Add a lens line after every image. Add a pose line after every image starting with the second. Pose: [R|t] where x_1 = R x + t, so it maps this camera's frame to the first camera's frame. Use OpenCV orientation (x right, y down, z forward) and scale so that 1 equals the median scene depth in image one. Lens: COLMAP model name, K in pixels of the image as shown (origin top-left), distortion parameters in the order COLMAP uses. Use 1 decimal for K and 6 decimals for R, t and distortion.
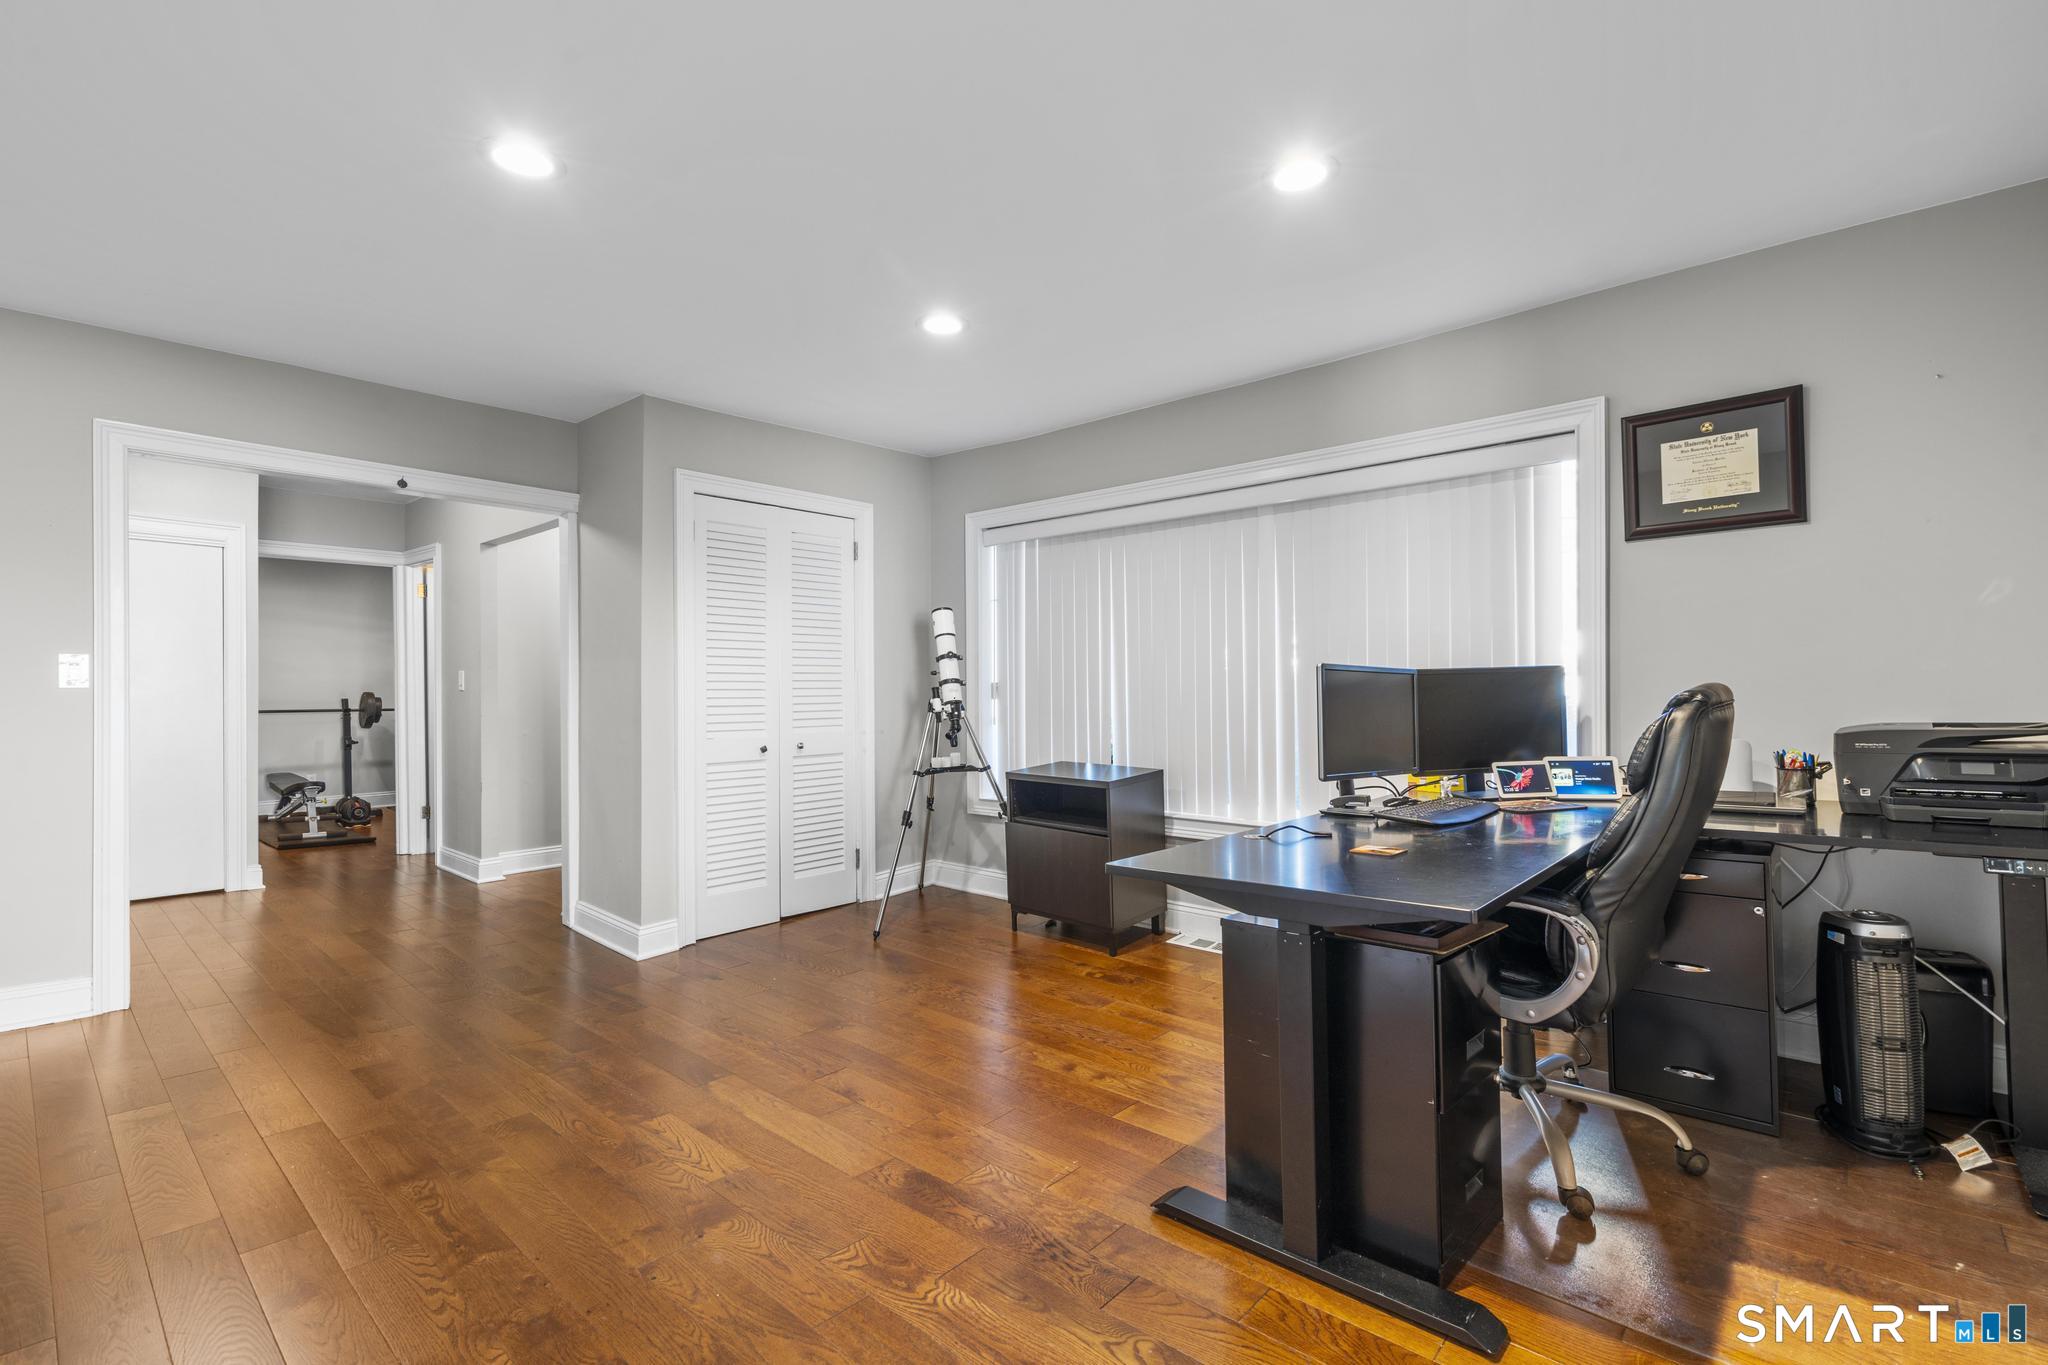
lens RADIAL K [[921.0, 0, 1031.3], [0, 921.0, 679.0], [0, 0, 1]] dist [-0.005093, 0.001771]
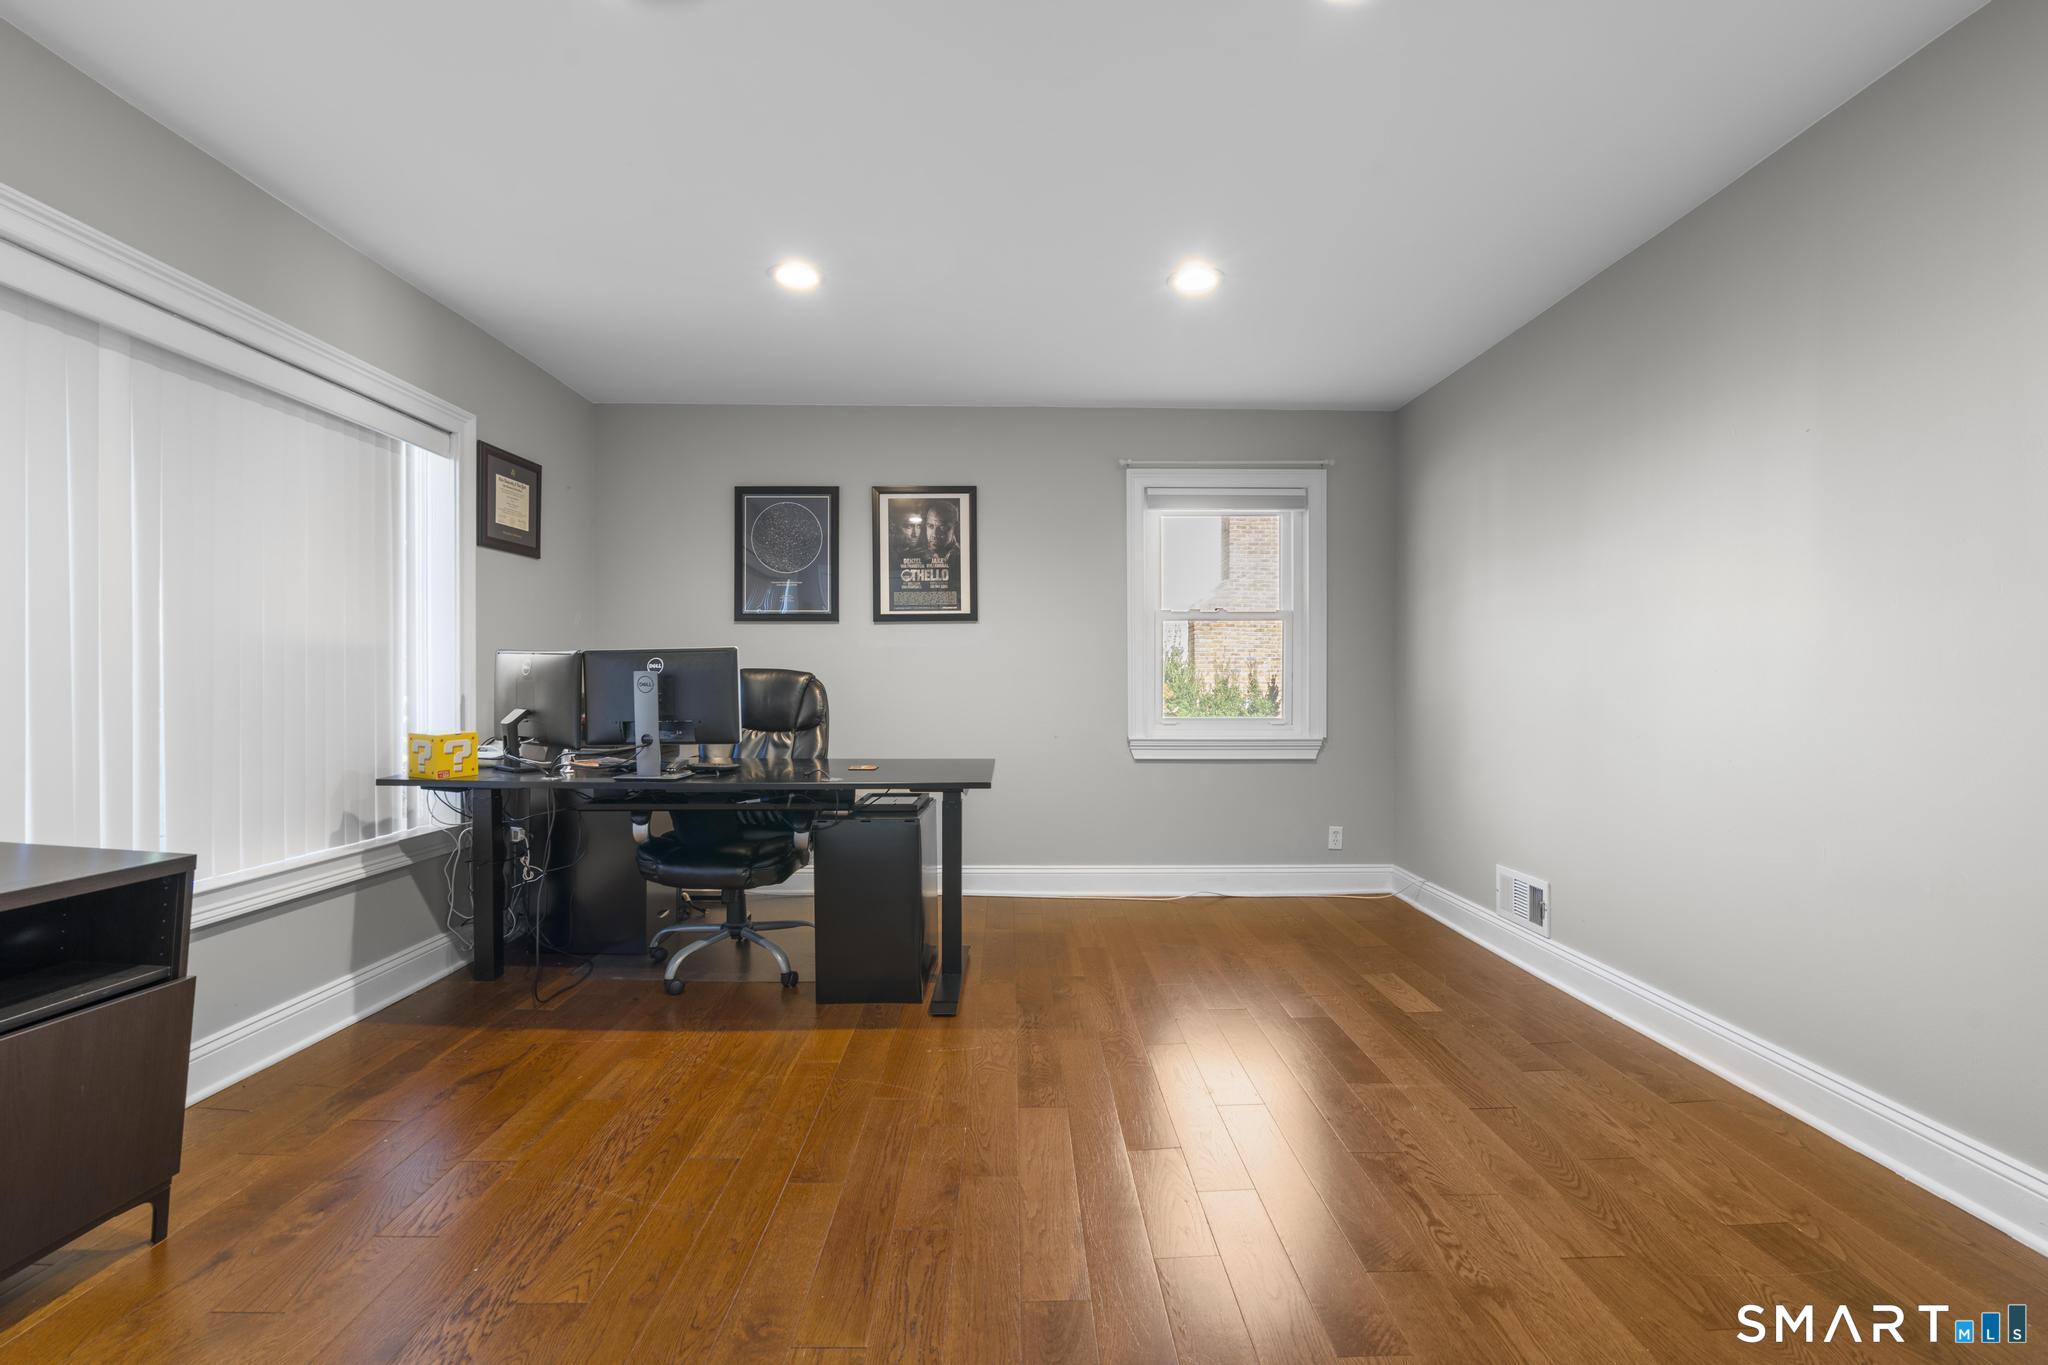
lens RADIAL K [[921.0, 0, 1031.3], [0, 921.0, 679.0], [0, 0, 1]] dist [-0.005093, 0.001771]
pose [[-0.678494, 0.004080, 0.734595, -0.719726], [-0.005907, 0.999922, -0.011009, 0.030962], [-0.734582, -0.011809, -0.678417, 1.317280]]
